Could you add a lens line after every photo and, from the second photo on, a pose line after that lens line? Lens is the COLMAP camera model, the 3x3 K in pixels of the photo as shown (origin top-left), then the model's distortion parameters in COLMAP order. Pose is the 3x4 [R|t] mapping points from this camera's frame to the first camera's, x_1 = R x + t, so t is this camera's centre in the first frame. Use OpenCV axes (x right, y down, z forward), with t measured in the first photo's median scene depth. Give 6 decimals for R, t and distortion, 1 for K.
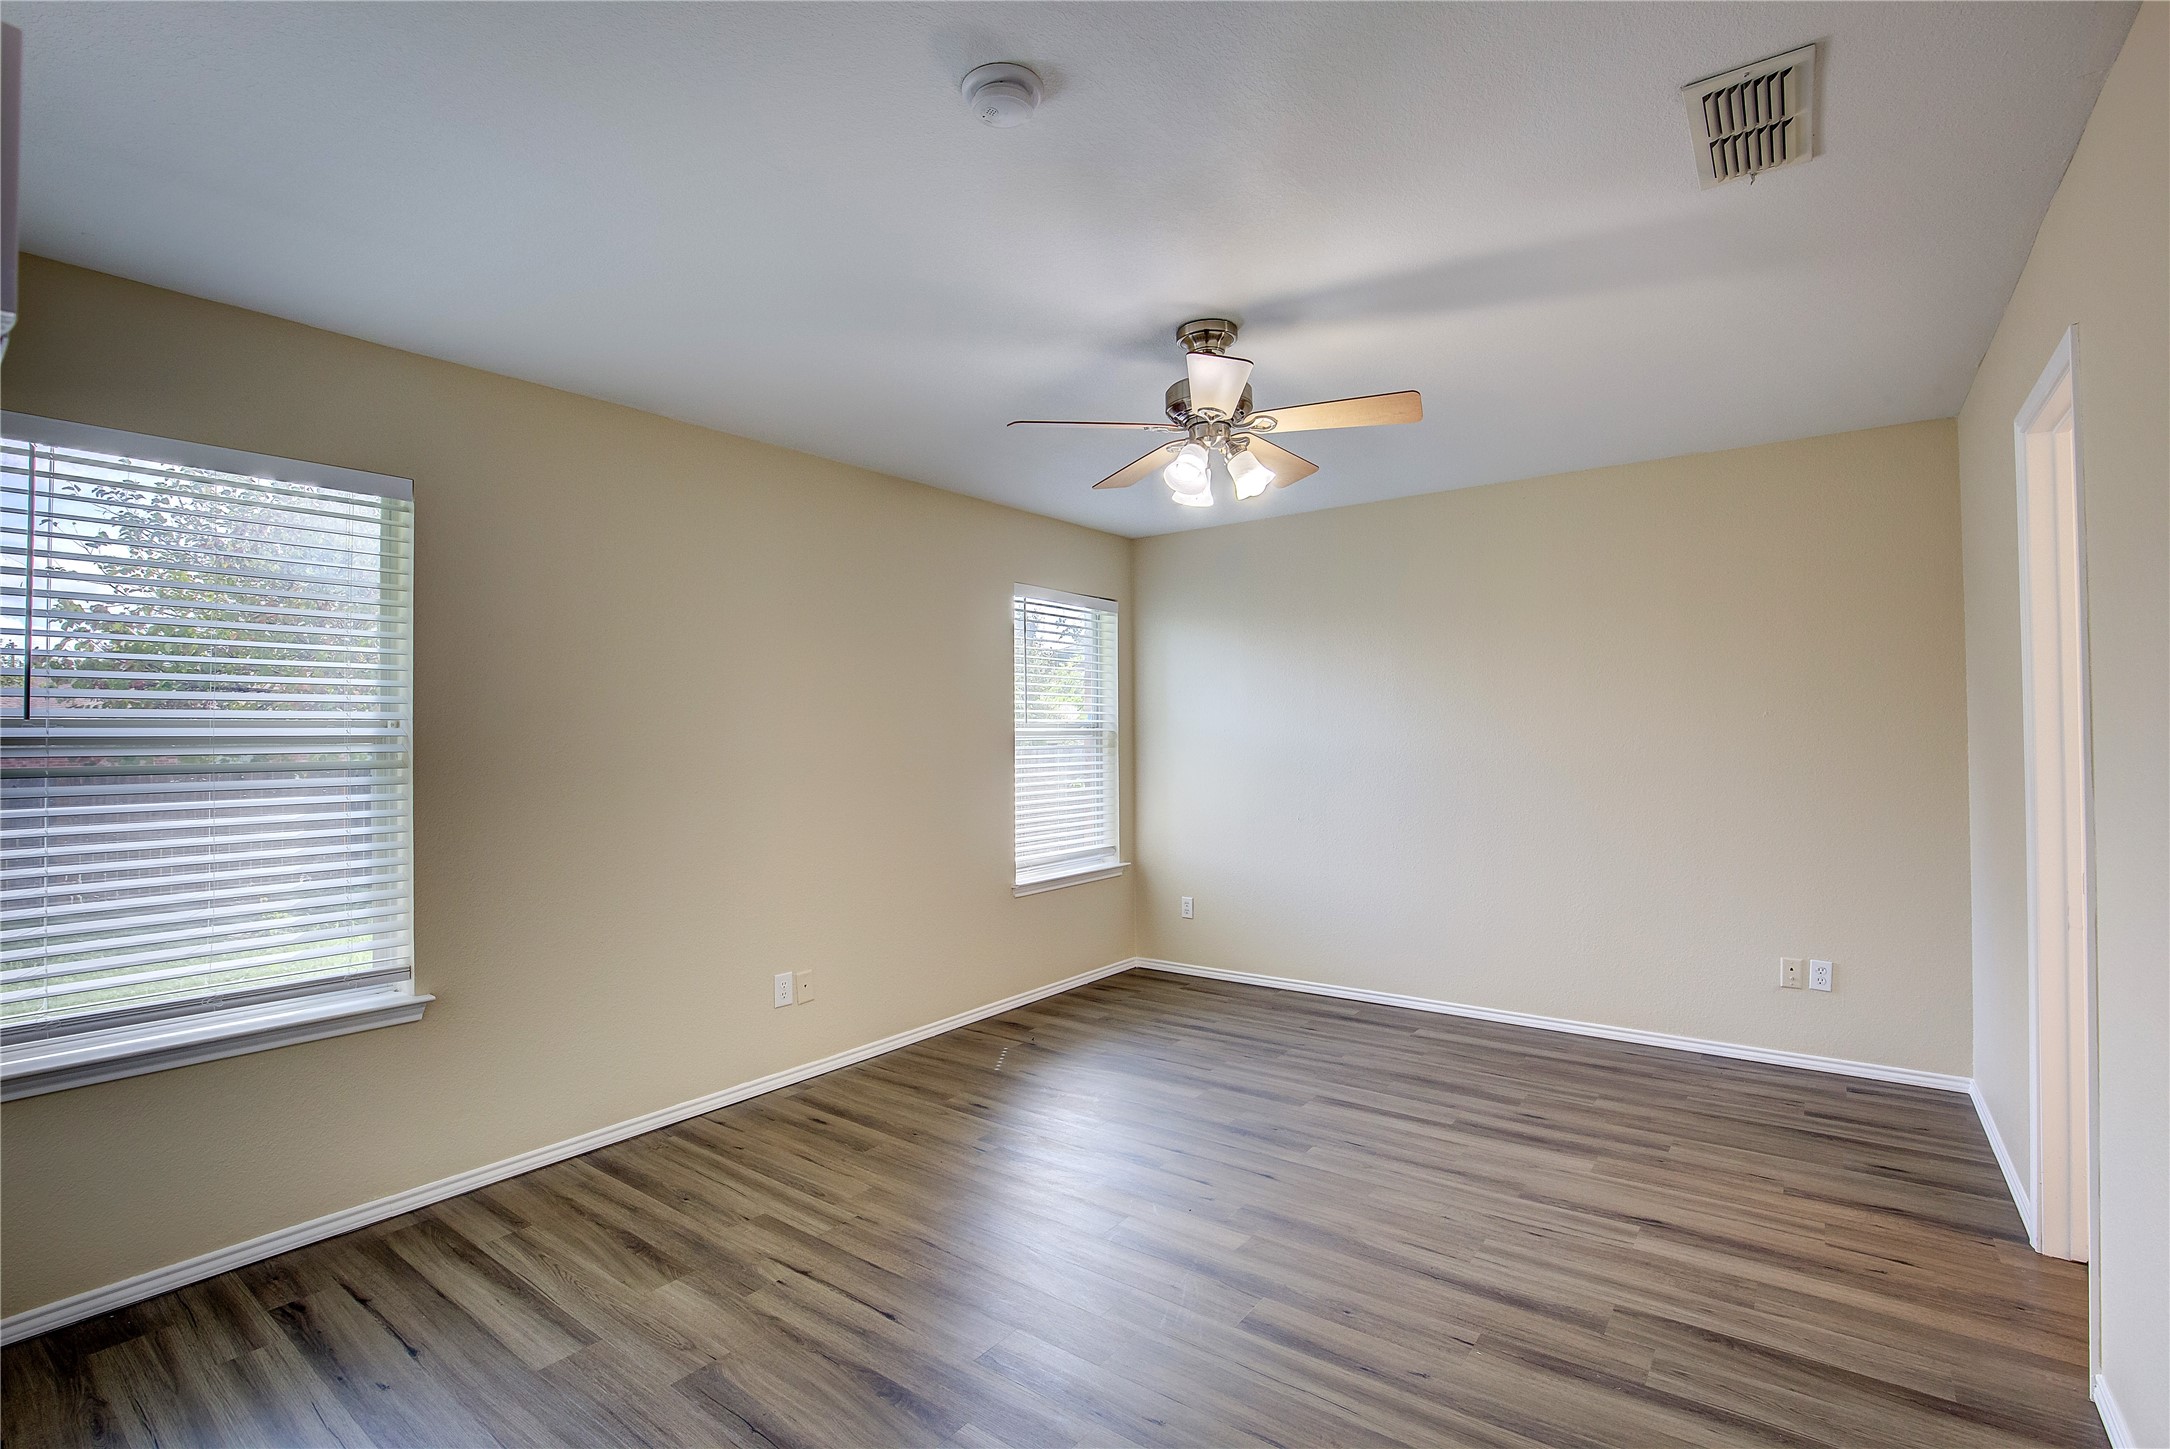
lens RADIAL K [[994.3, 0, 1071.6], [0, 994.3, 700.9], [0, 0, 1]] dist [-0.037712, 0.007564]
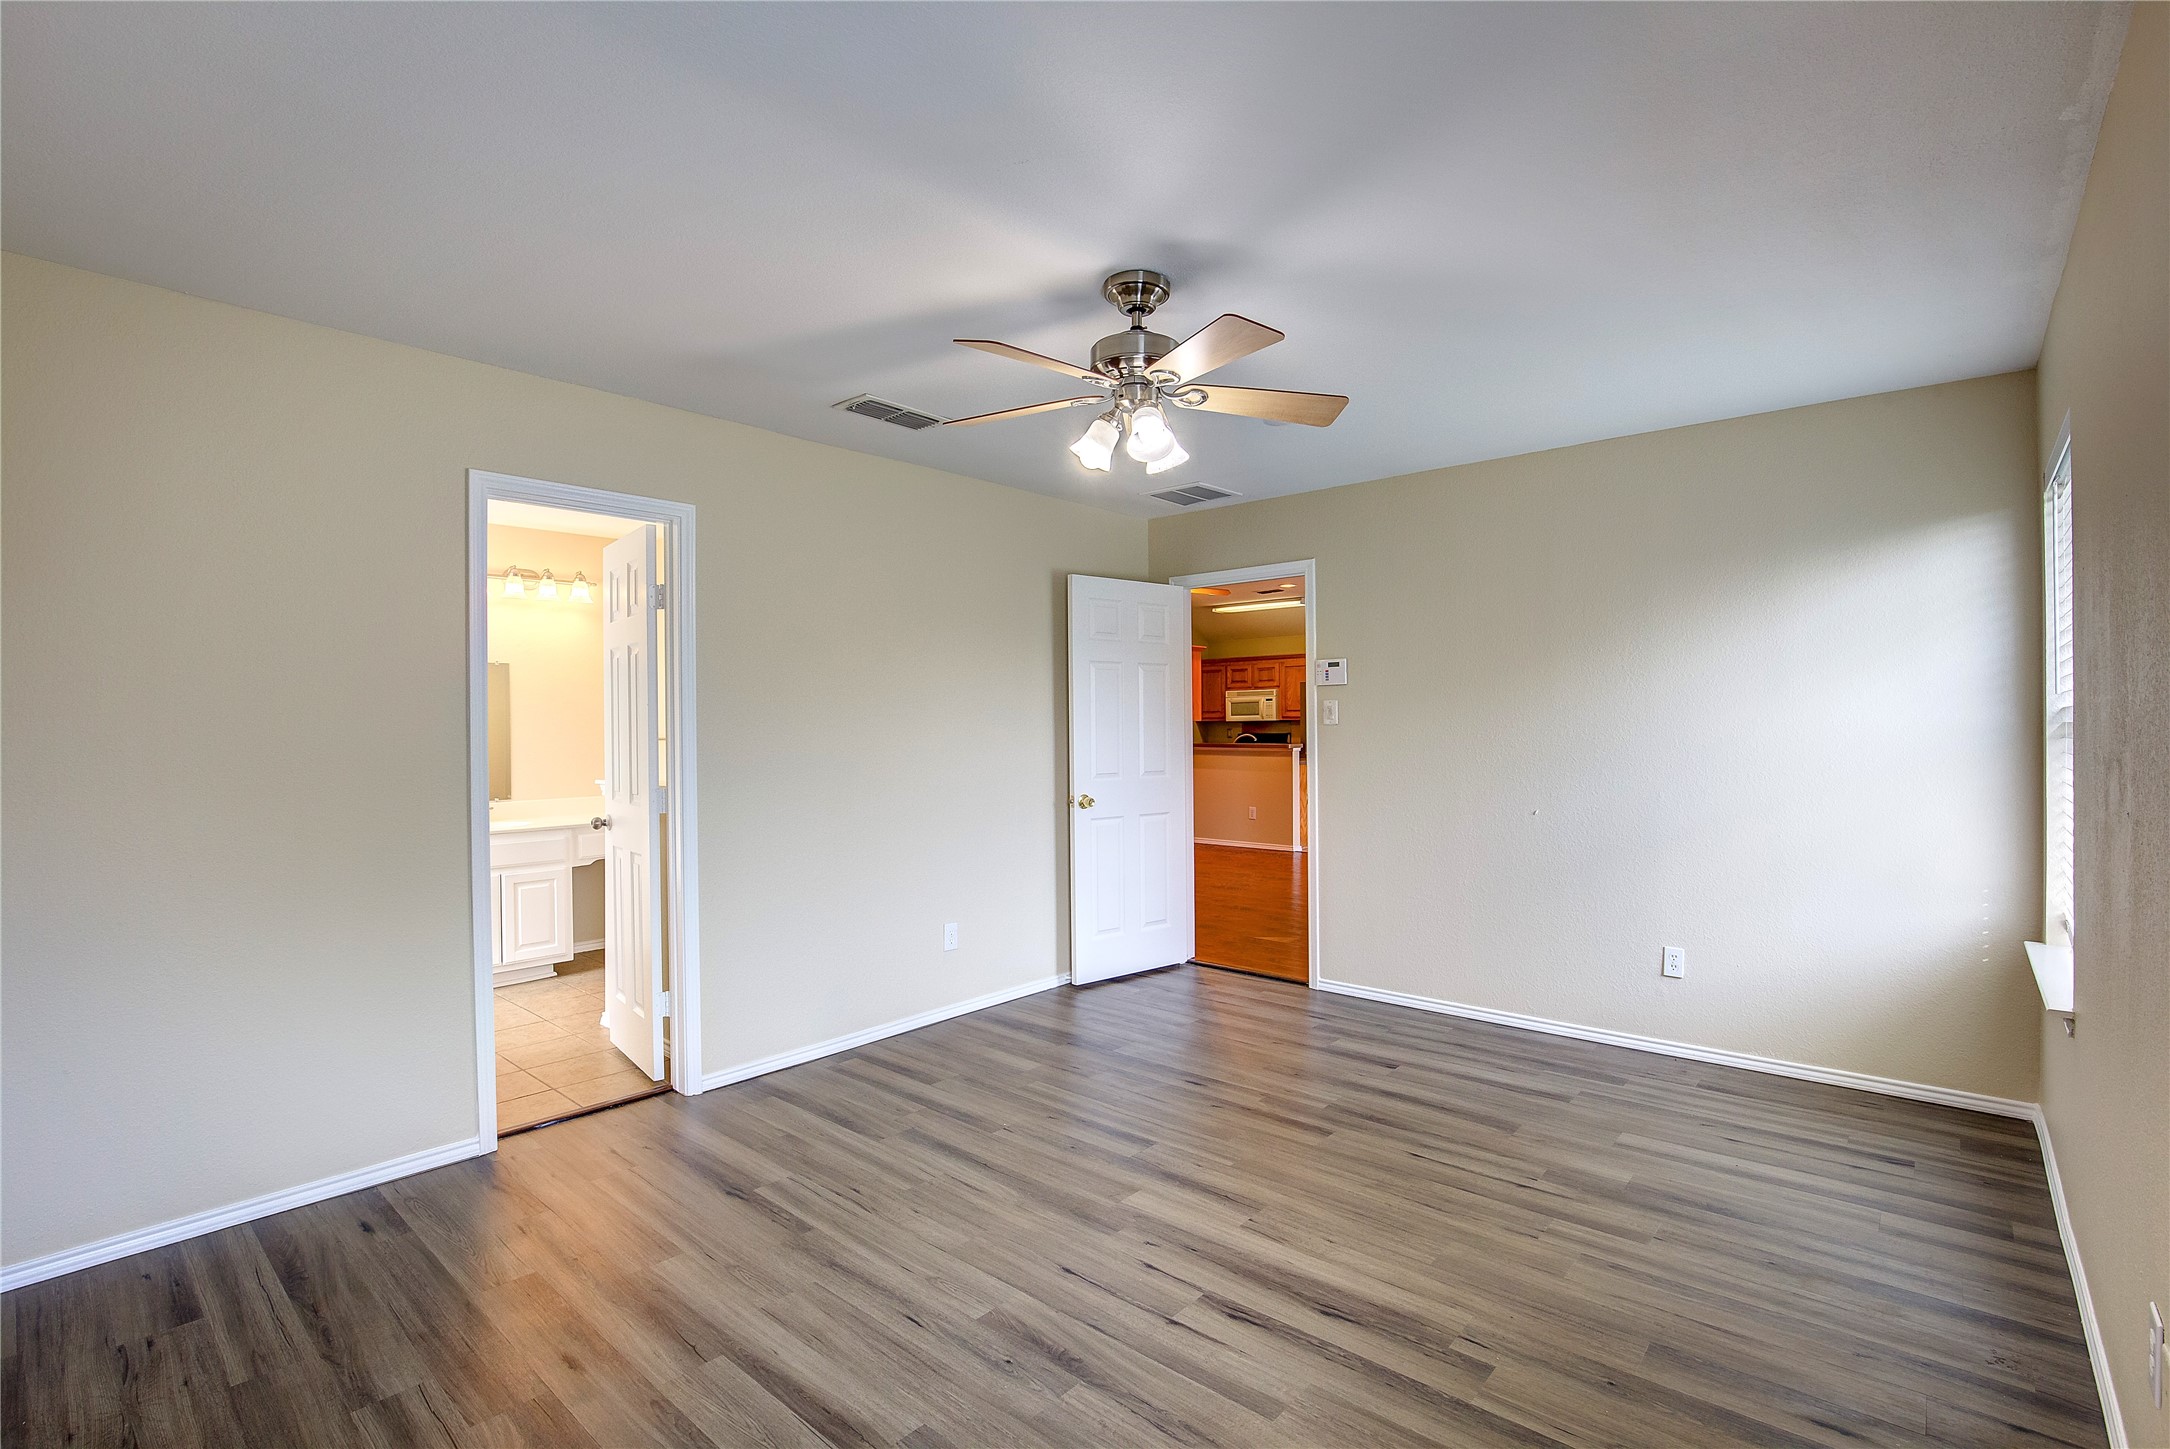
lens RADIAL K [[994.3, 0, 1077.1], [0, 994.3, 734.3], [0, 0, 1]] dist [-0.037712, 0.007564]
pose [[-0.997165, 0.017076, 0.073283, 0.103244], [0.015295, 0.999575, -0.024805, 0.053389], [-0.073676, -0.023614, -0.997003, 1.487384]]
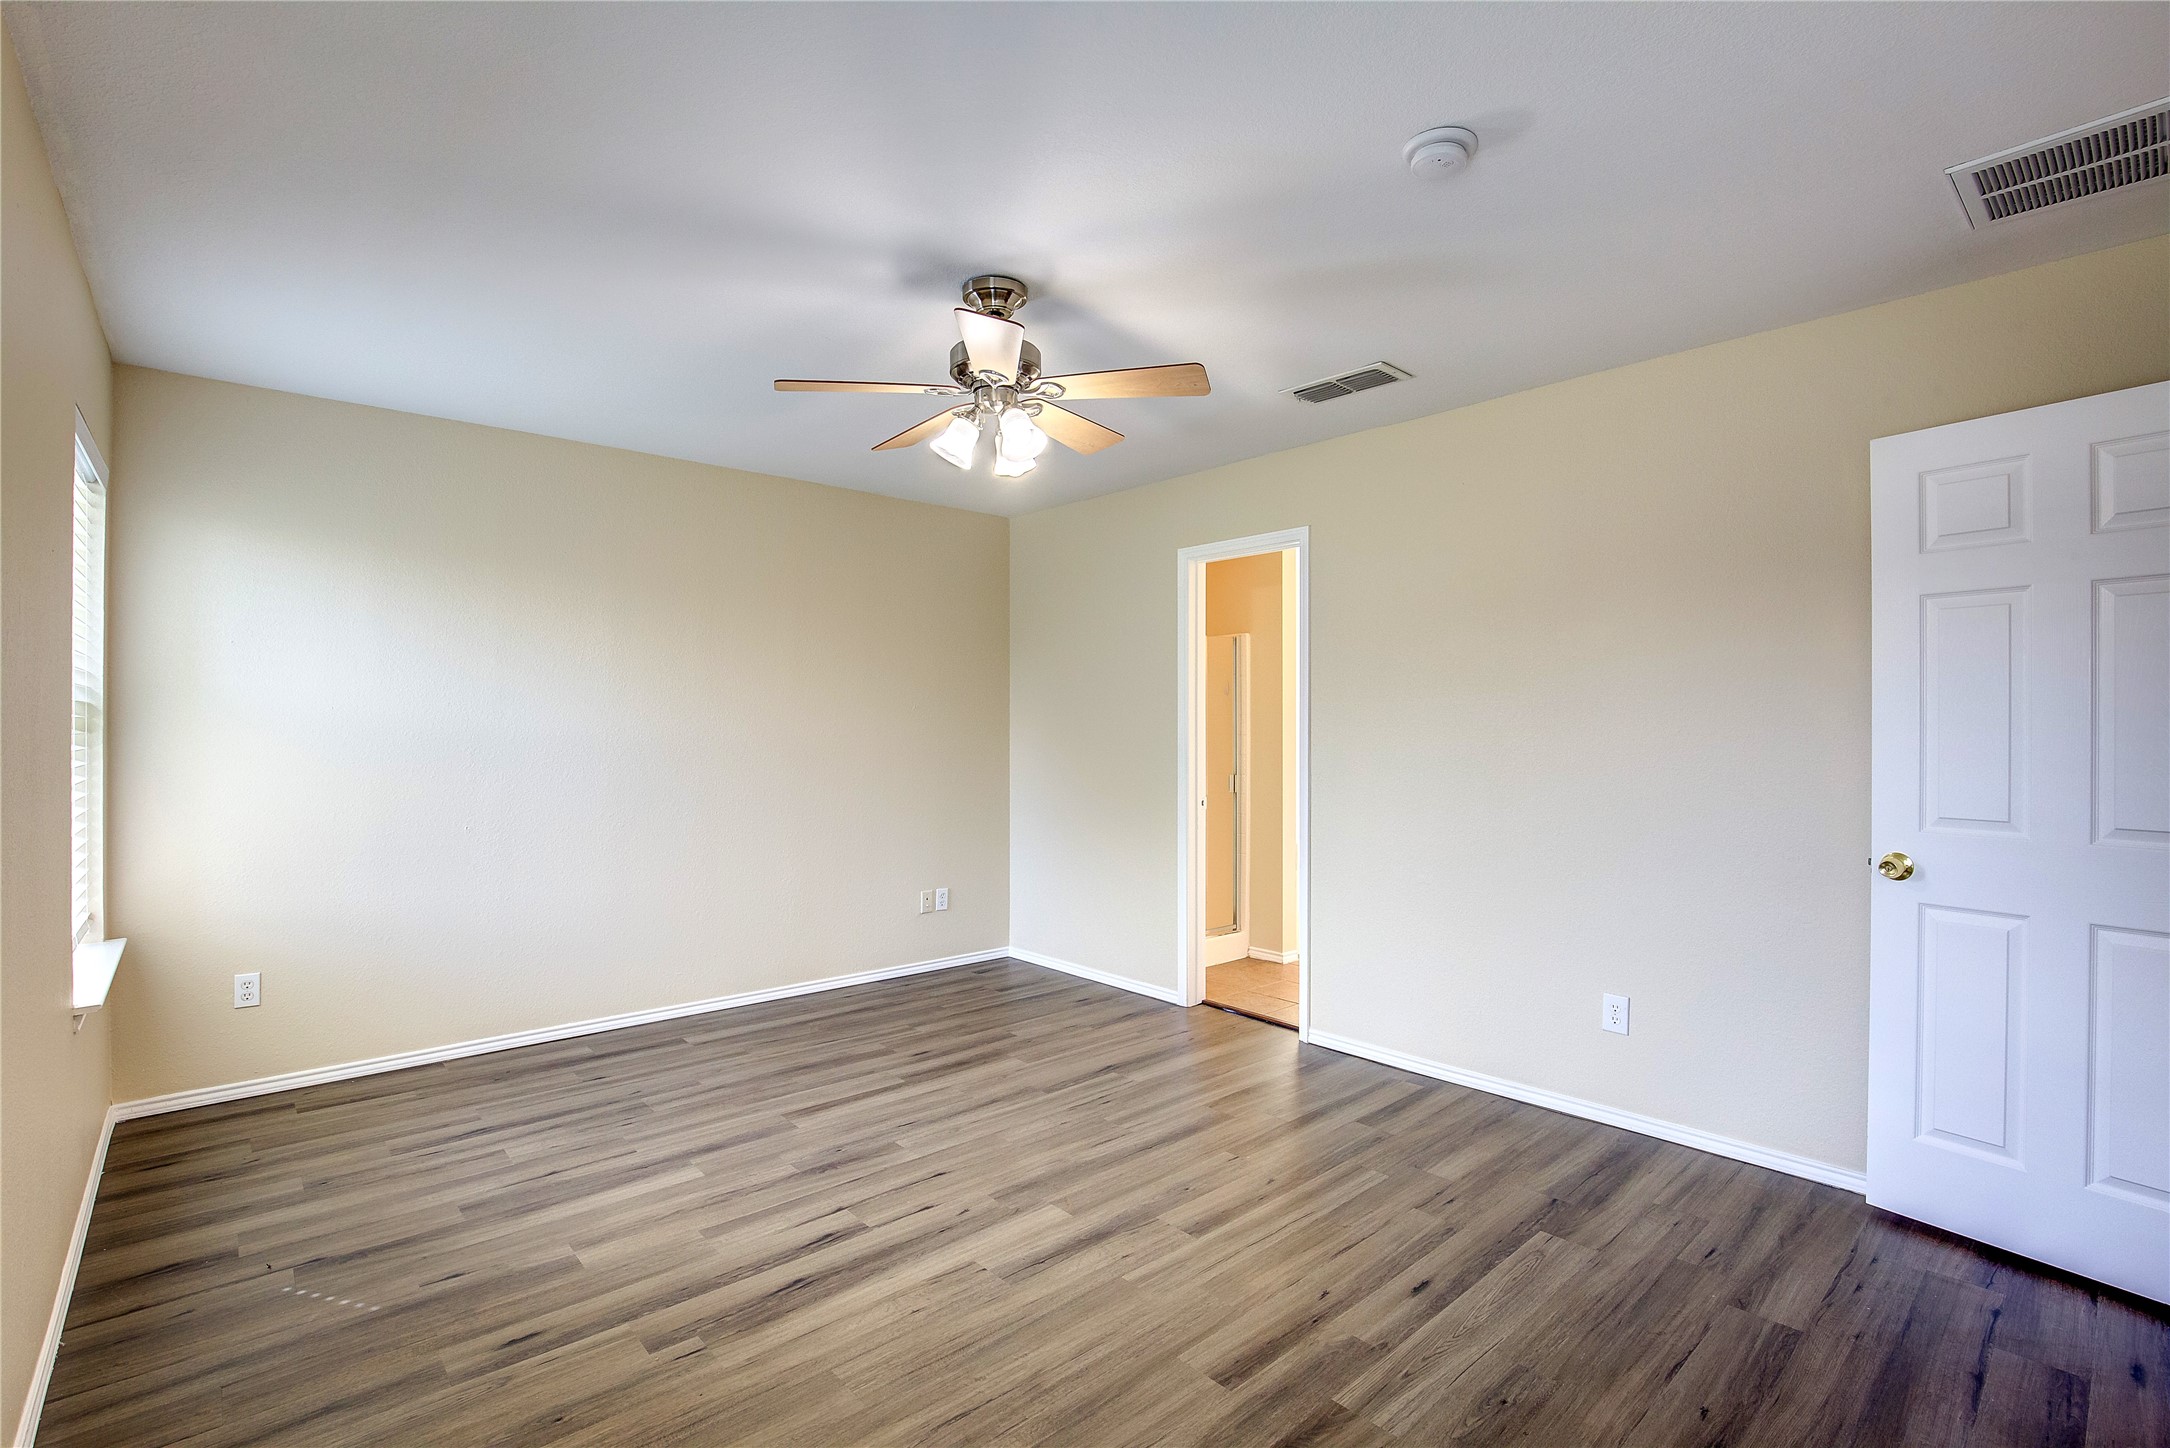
lens RADIAL K [[994.3, 0, 1093.5], [0, 994.3, 726.2], [0, 0, 1]] dist [-0.037712, 0.007564]
pose [[0.179307, 0.010270, 0.983740, -0.593594], [-0.038865, 0.999239, -0.003348, 0.036236], [-0.983025, -0.037633, 0.179569, 0.572396]]
